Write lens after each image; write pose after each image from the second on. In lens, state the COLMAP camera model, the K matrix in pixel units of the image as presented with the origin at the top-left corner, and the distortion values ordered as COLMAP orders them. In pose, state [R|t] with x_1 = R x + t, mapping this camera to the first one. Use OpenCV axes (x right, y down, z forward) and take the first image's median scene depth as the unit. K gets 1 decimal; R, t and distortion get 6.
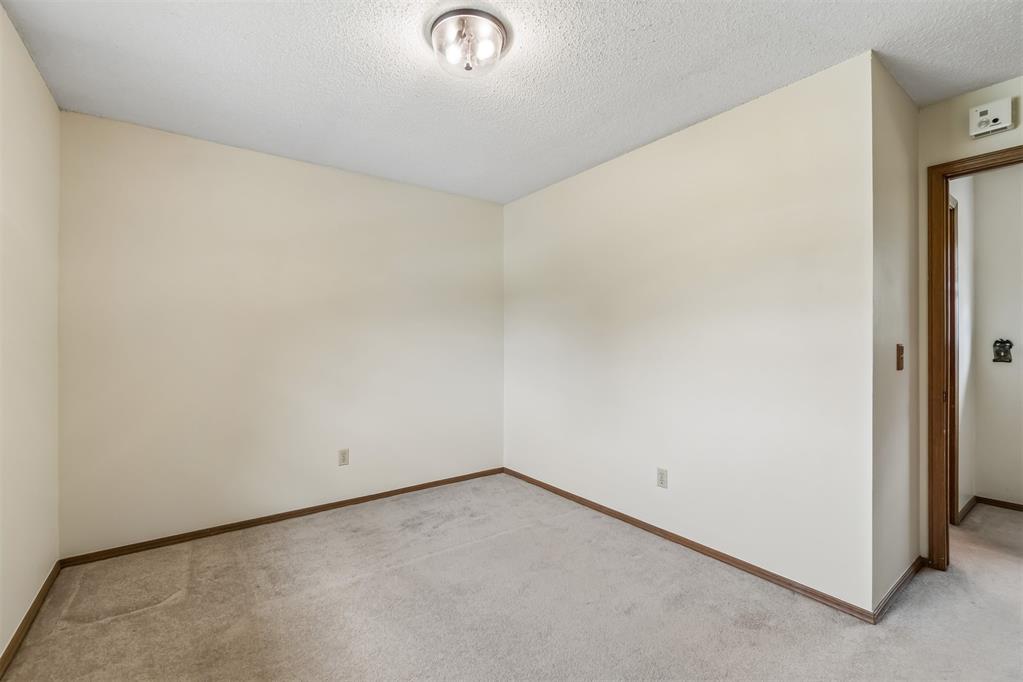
lens RADIAL K [[438.6, 0, 514.6], [0, 438.6, 336.9], [0, 0, 1]] dist [-0.011276, -0.000088]
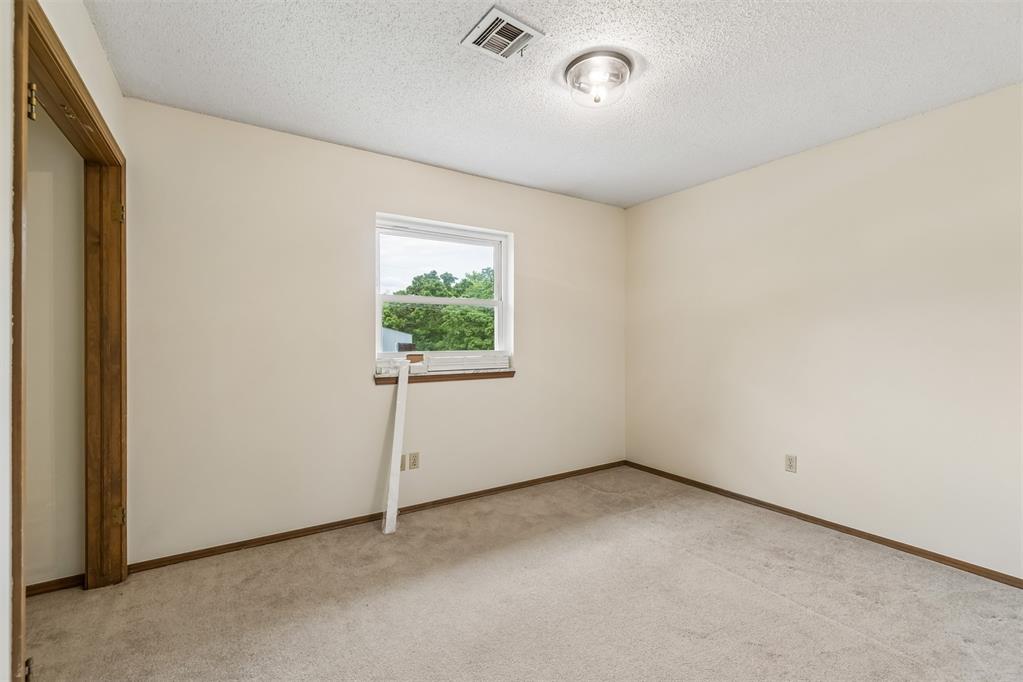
lens RADIAL K [[438.6, 0, 514.6], [0, 438.6, 336.9], [0, 0, 1]] dist [-0.011276, -0.000088]
pose [[-0.058177, -0.006577, -0.998285, 0.649516], [0.002338, 0.999975, -0.006725, 0.012289], [0.998304, -0.002725, -0.058160, 0.531293]]
